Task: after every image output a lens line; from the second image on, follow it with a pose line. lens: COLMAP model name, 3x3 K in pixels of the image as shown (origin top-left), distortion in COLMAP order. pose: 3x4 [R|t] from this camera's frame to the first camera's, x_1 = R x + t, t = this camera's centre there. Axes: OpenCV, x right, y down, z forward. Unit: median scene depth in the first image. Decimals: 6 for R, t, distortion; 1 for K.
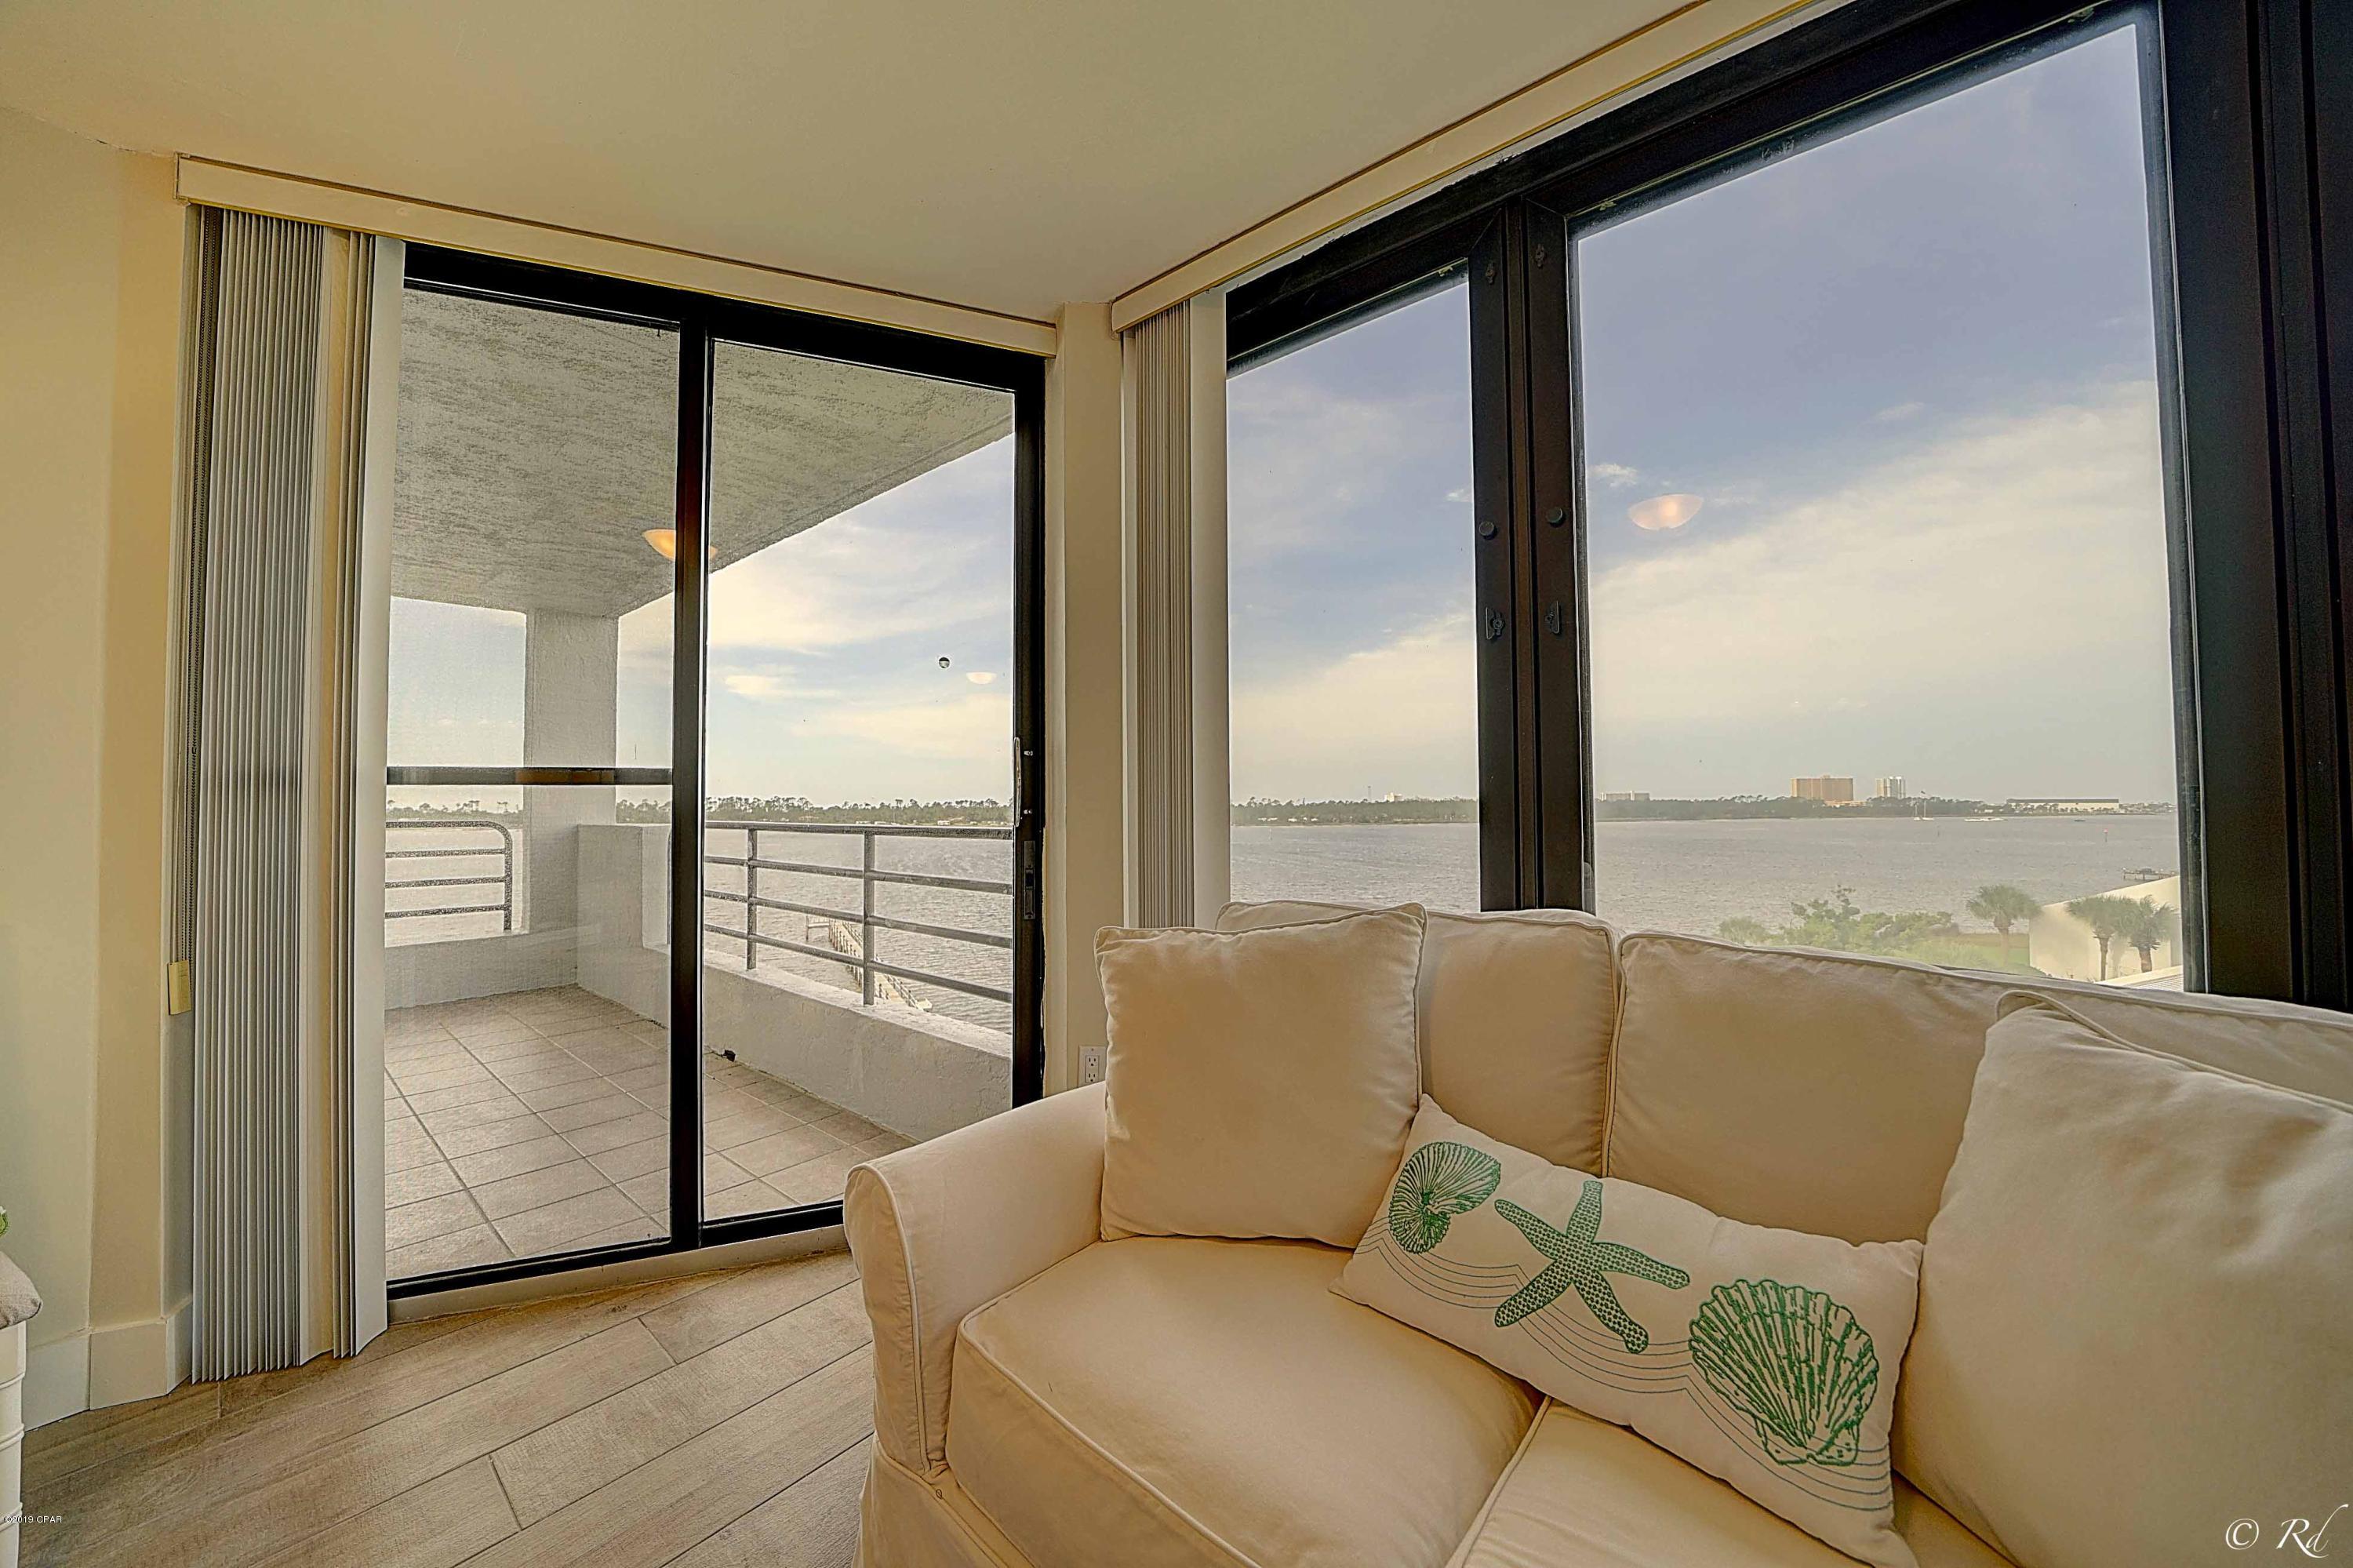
lens RADIAL K [[821.9, 0, 1174.8], [0, 821.9, 789.5], [0, 0, 1]] dist [-0.026271, 0.002672]
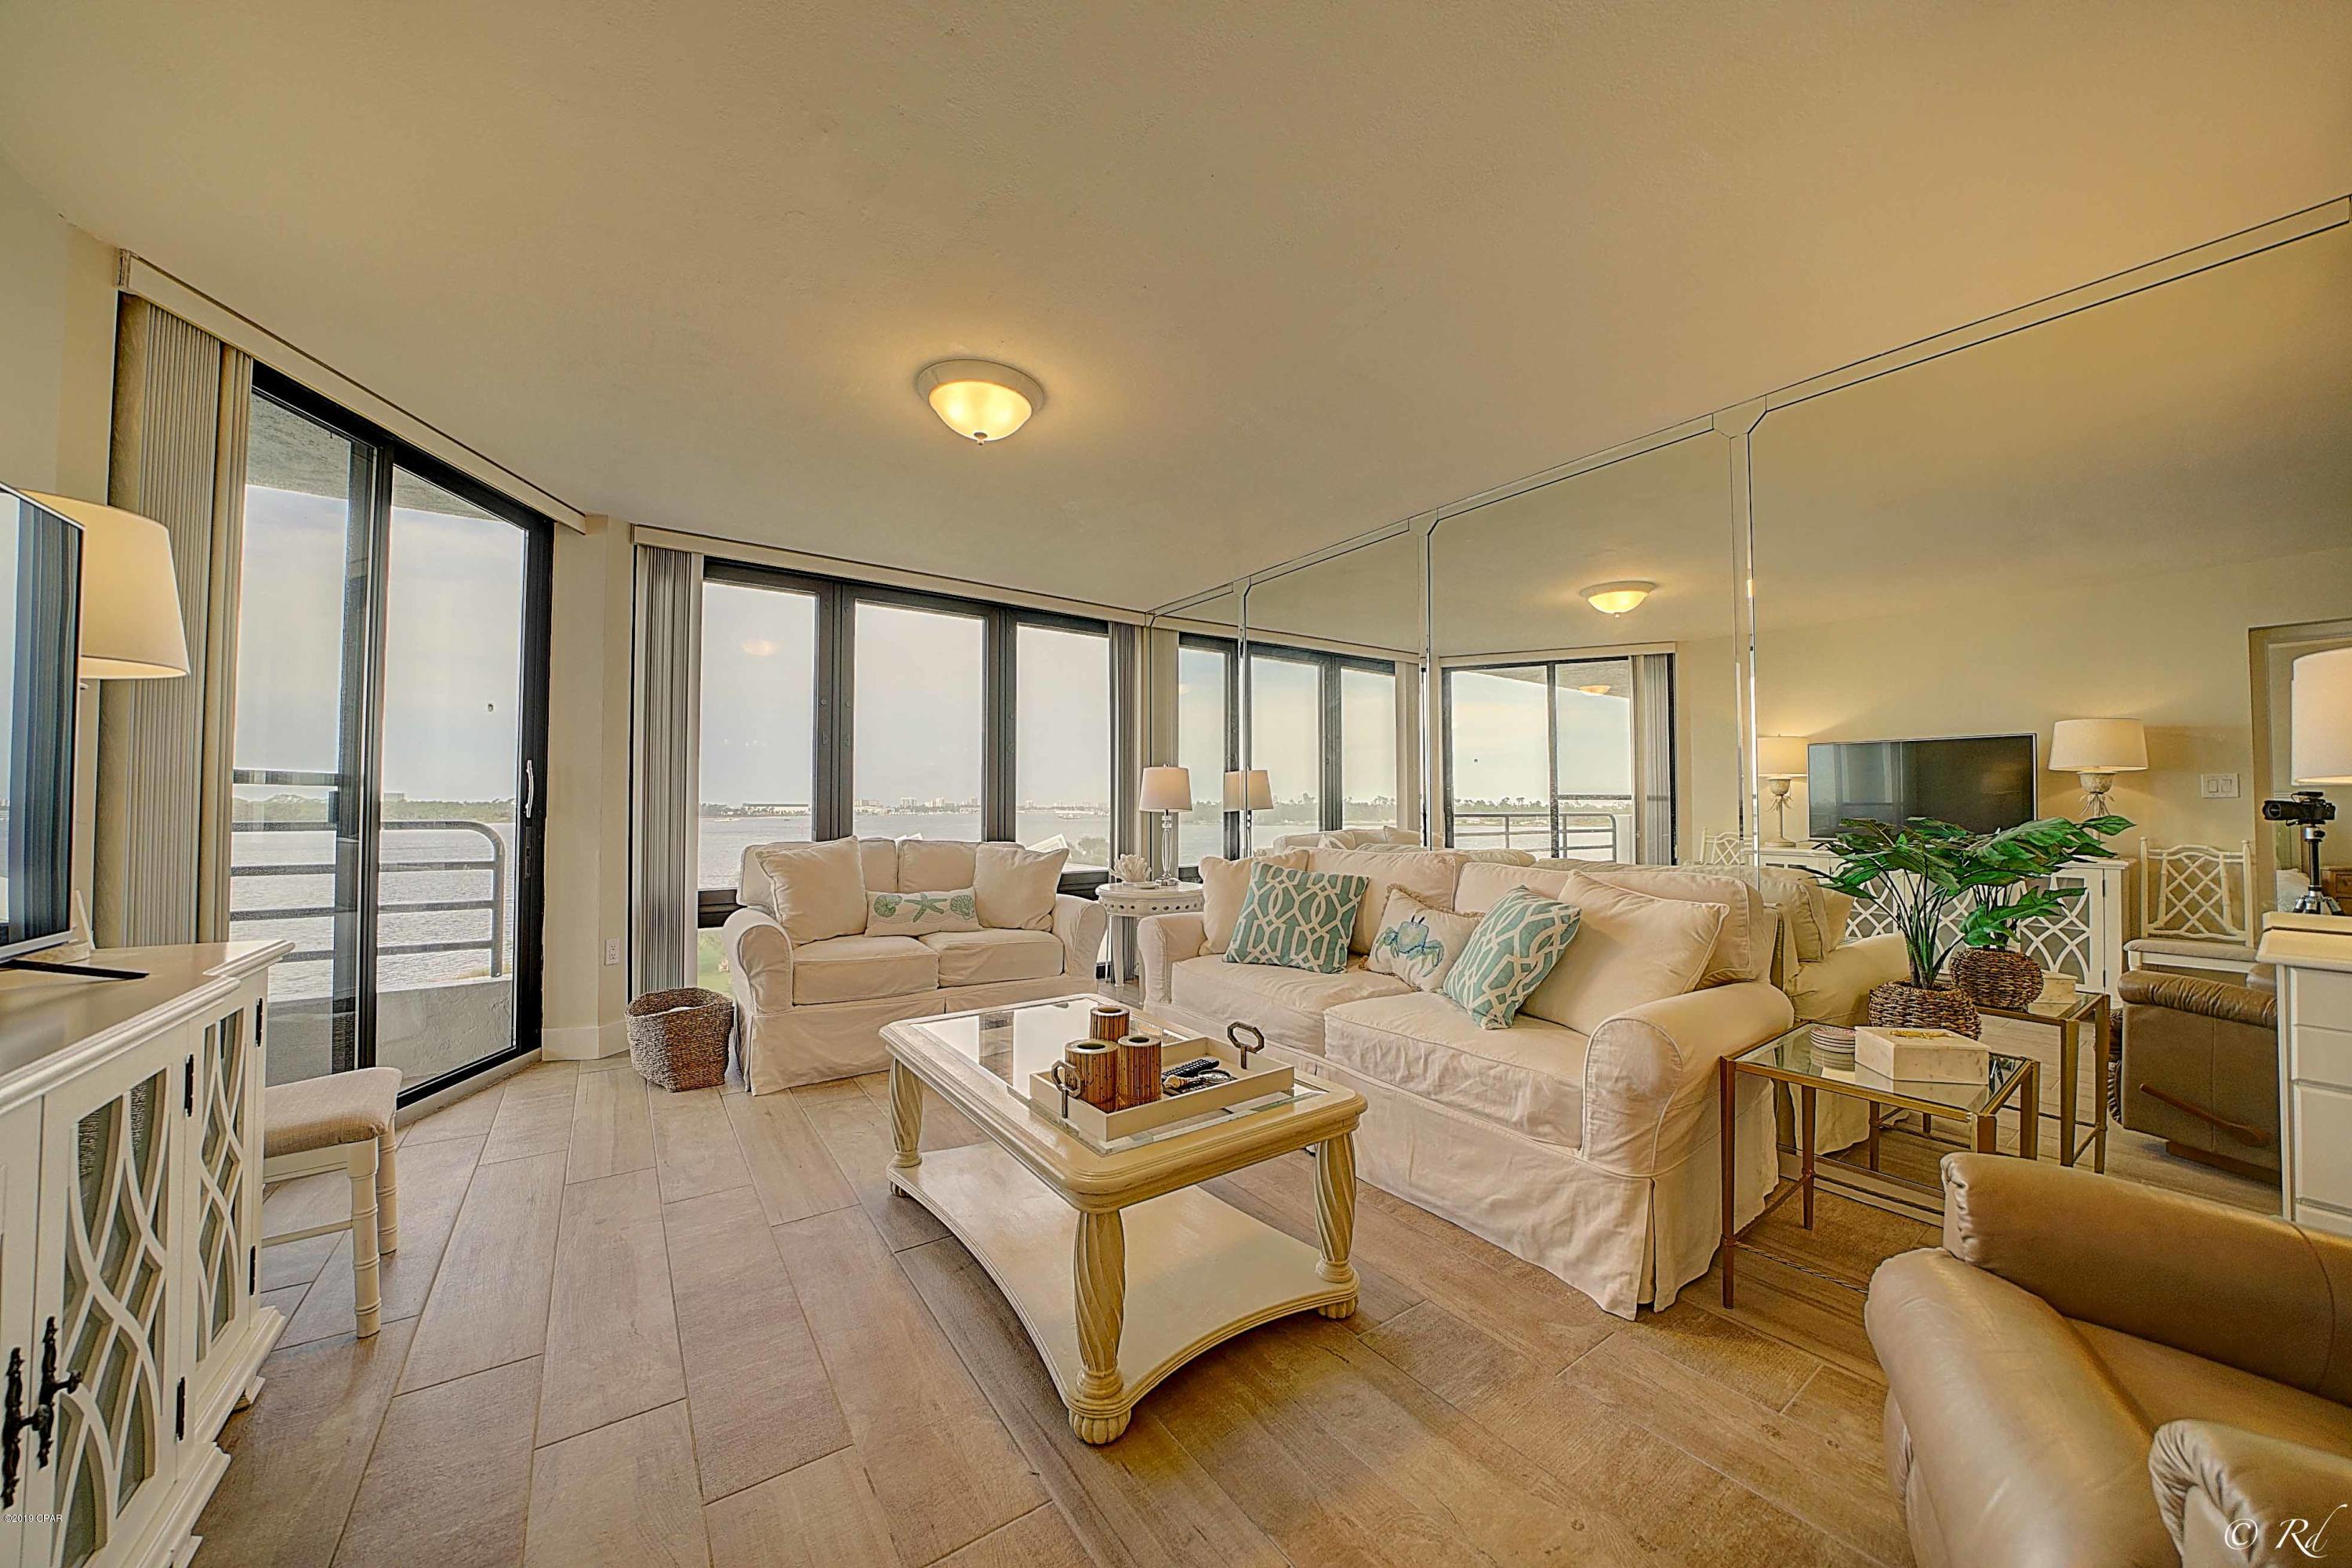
lens RADIAL K [[814.7, 0, 1176.0], [0, 814.7, 784.0], [0, 0, 1]] dist [-0.028575, 0.002545]
pose [[0.270415, 0.033287, 0.962168, -1.625123], [-0.024039, 0.999324, -0.027817, 0.011630], [-0.962444, -0.015607, 0.271032, -0.715015]]
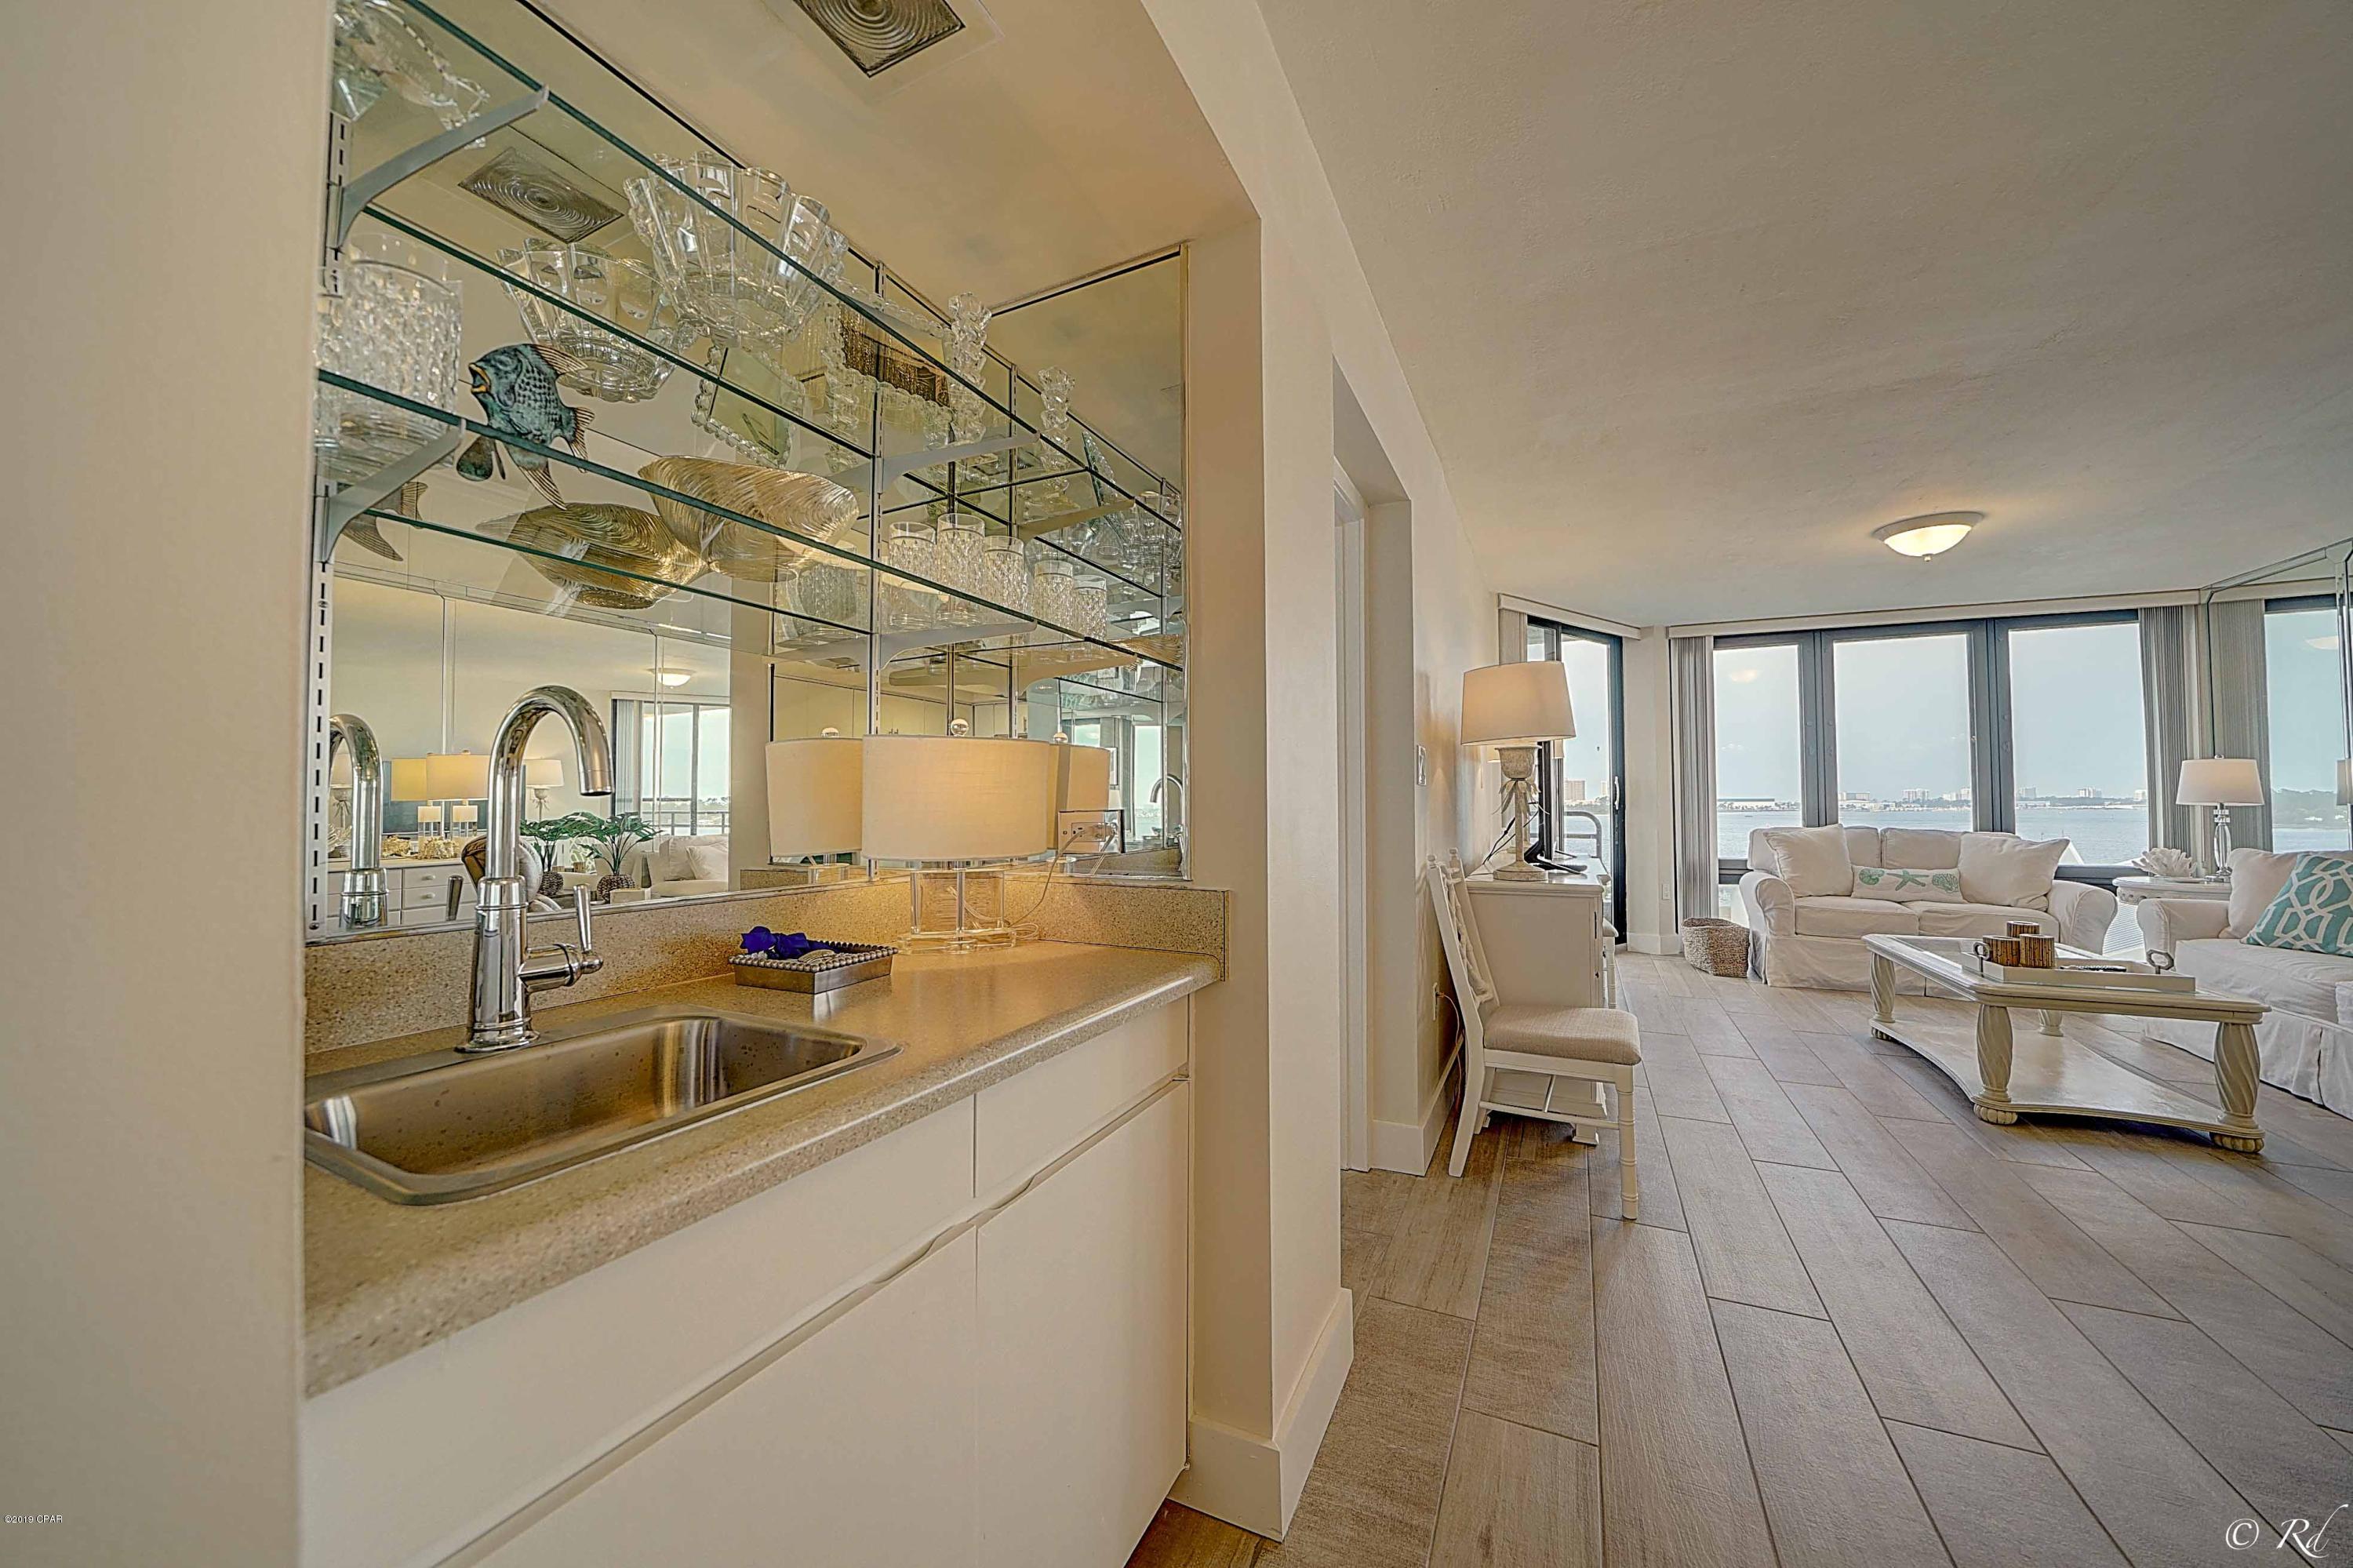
lens RADIAL K [[821.9, 0, 1174.8], [0, 821.9, 789.5], [0, 0, 1]] dist [-0.026271, 0.002672]
pose [[0.972258, 0.005621, 0.233846, -2.810971], [-0.006508, 0.999974, 0.003023, -0.005921], [-0.233822, -0.004461, 0.972269, -1.594573]]
